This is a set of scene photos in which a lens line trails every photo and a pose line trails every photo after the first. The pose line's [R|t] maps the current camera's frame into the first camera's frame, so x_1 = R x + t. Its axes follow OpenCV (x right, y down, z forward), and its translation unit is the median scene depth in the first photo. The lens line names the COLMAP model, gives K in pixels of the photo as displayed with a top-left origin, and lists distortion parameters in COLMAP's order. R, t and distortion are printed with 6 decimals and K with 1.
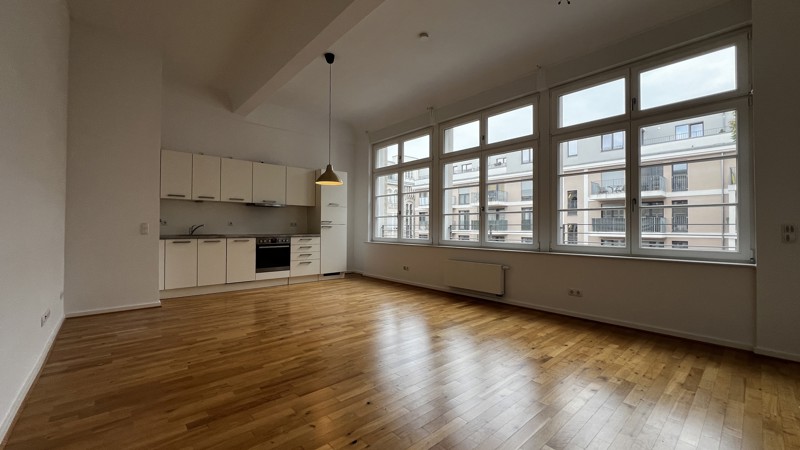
lens RADIAL K [[315.9, 0, 400.0], [0, 315.9, 225.0], [0, 0, 1]] dist [0.020917, 0.000026]
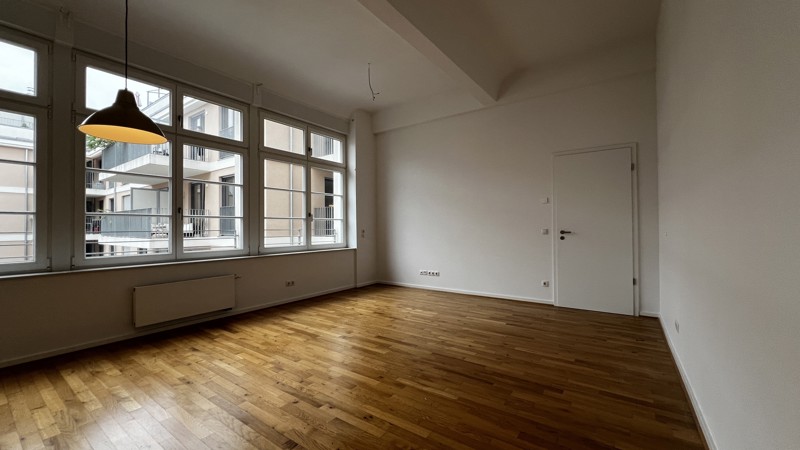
lens RADIAL K [[315.6, 0, 400.0], [0, 315.6, 225.0], [0, 0, 1]] dist [-0.020094, 0.000038]
pose [[-0.231559, 0.015594, 0.972696, -0.781282], [0.011646, 0.999844, -0.013257, 0.001106], [-0.972751, 0.008258, -0.231704, 0.868018]]
